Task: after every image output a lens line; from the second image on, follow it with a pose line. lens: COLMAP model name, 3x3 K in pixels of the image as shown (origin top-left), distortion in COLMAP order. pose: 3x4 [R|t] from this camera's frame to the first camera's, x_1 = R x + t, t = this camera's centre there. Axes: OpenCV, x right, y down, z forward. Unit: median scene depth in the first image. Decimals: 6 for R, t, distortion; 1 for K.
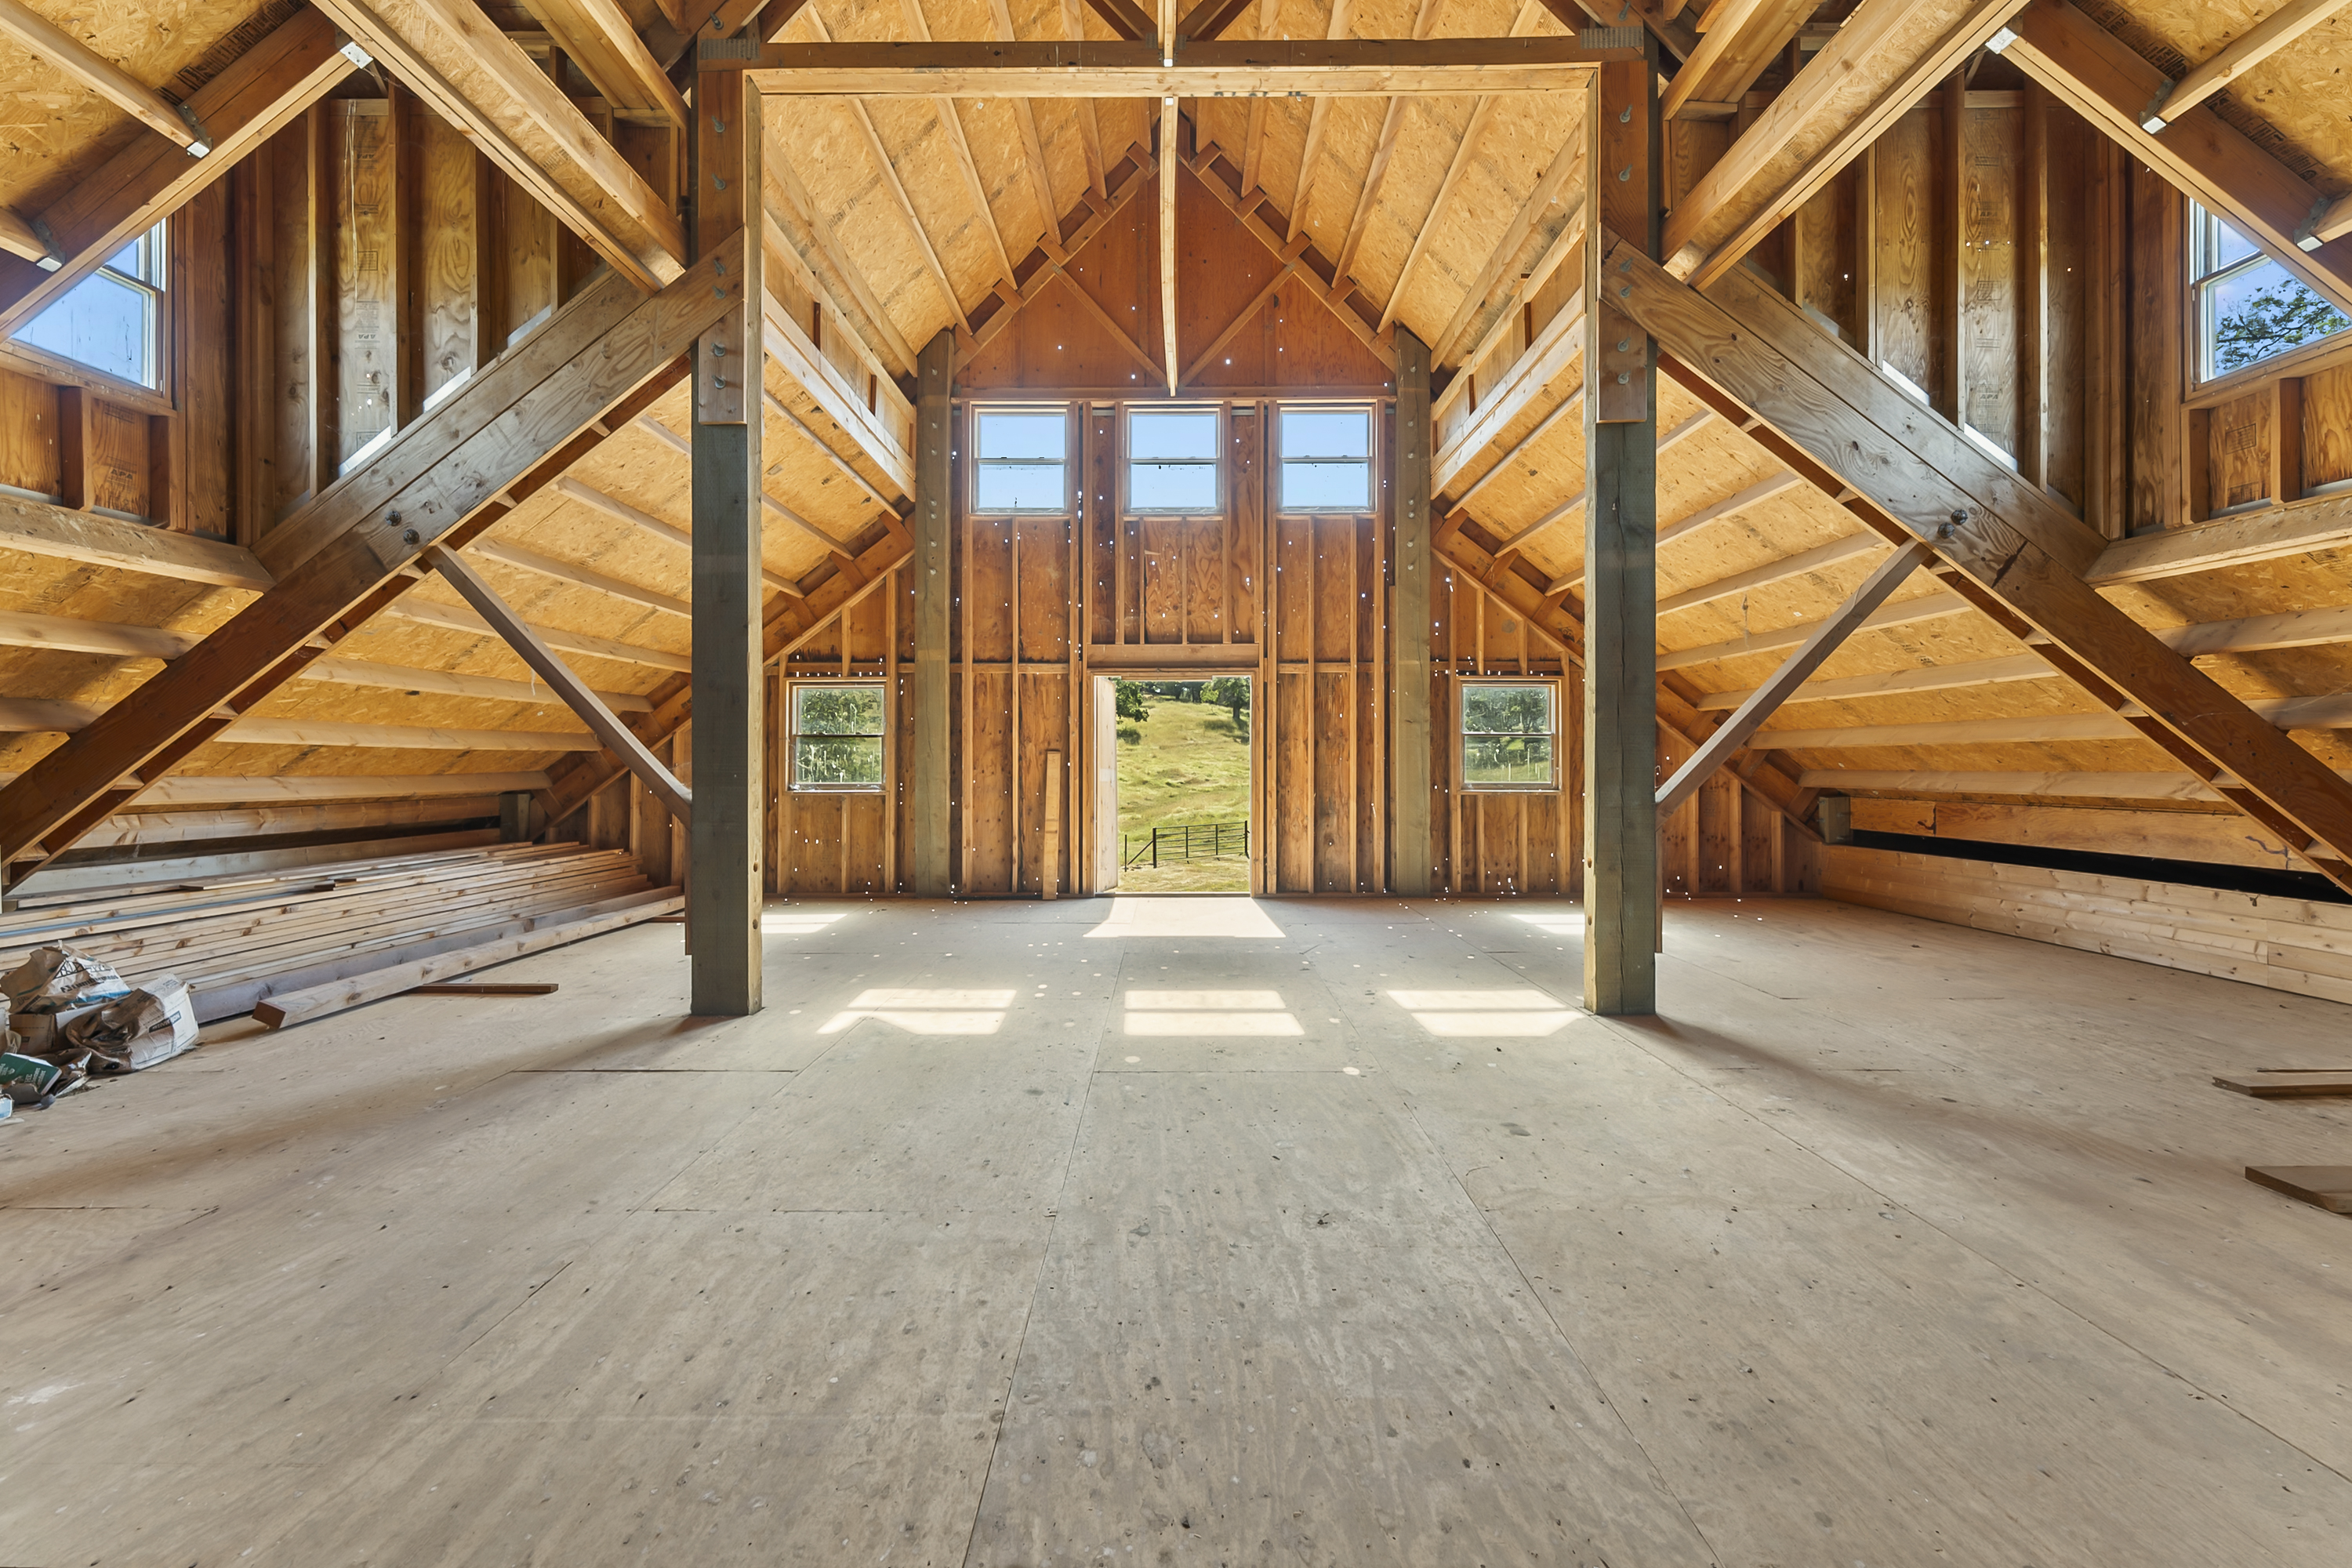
lens RADIAL K [[917.4, 0, 1176.0], [0, 917.4, 784.0], [0, 0, 1]] dist [0.000337, -0.000004]
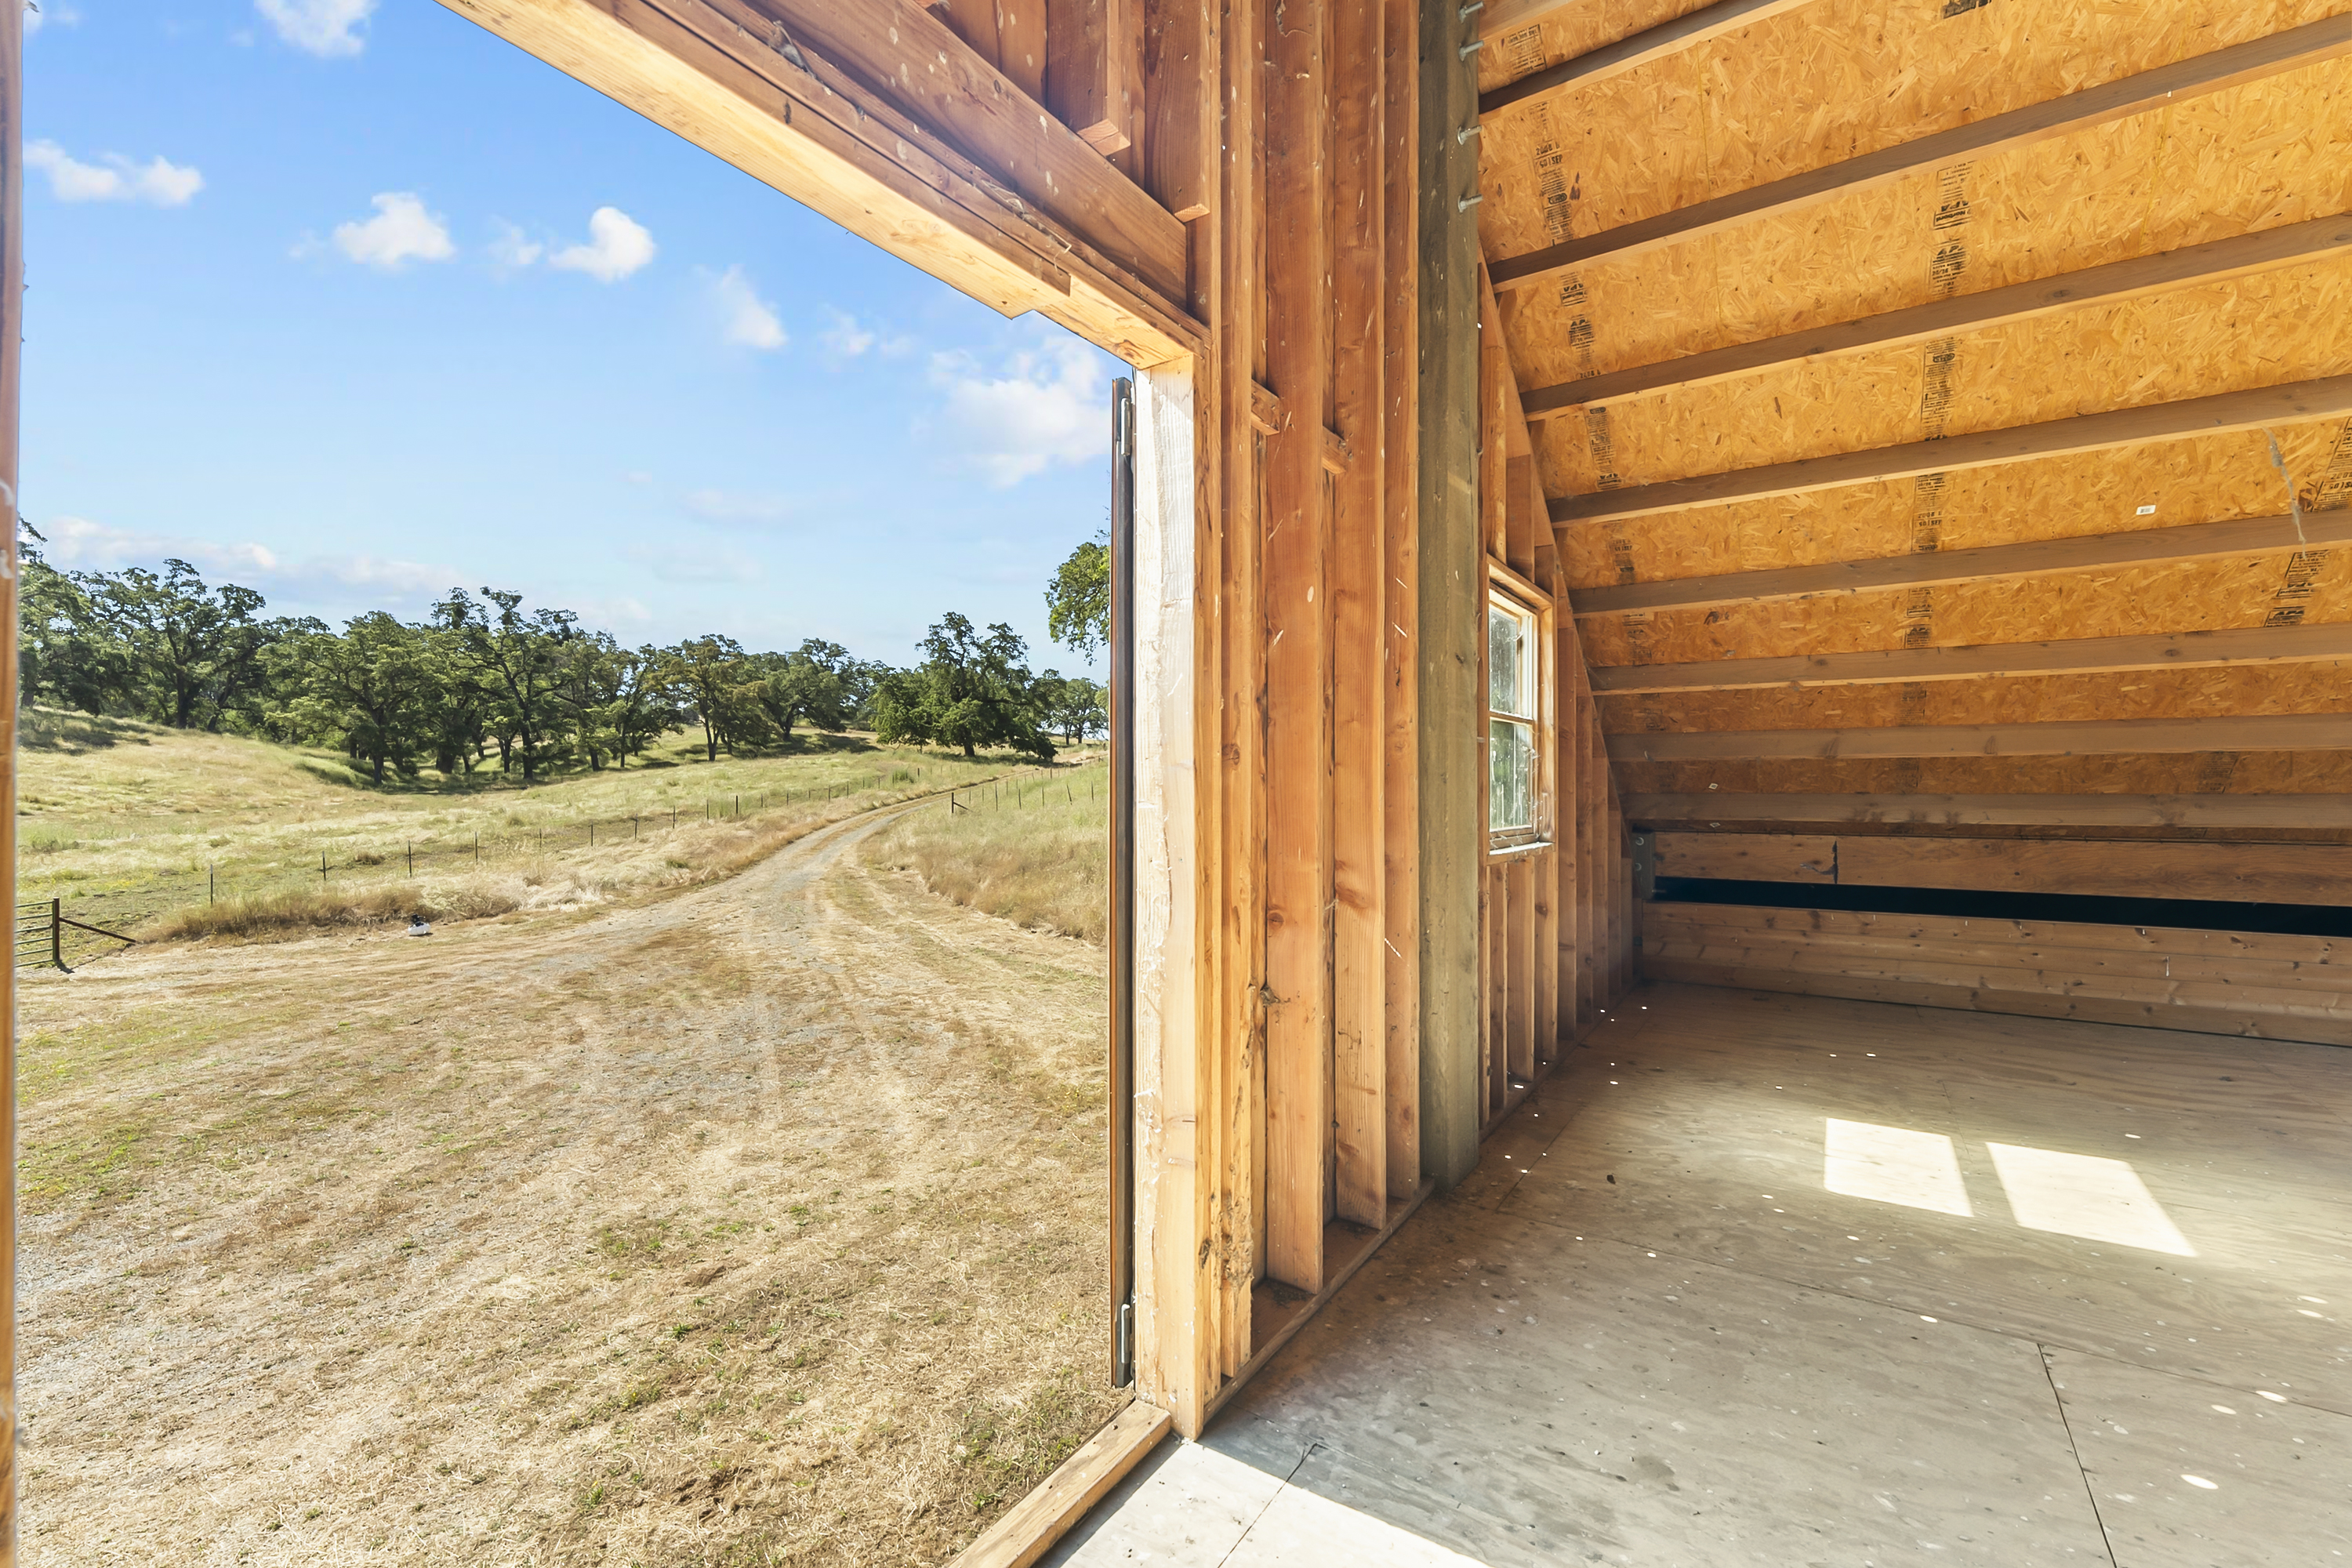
lens RADIAL K [[989.3, 0, 1176.0], [0, 989.3, 784.0], [0, 0, 1]] dist [-0.000154, -0.000022]
pose [[0.553629, -0.008776, 0.832717, -0.126849], [0.021619, 0.999759, -0.003837, -0.034599], [-0.832483, 0.020127, 0.553685, 1.206664]]
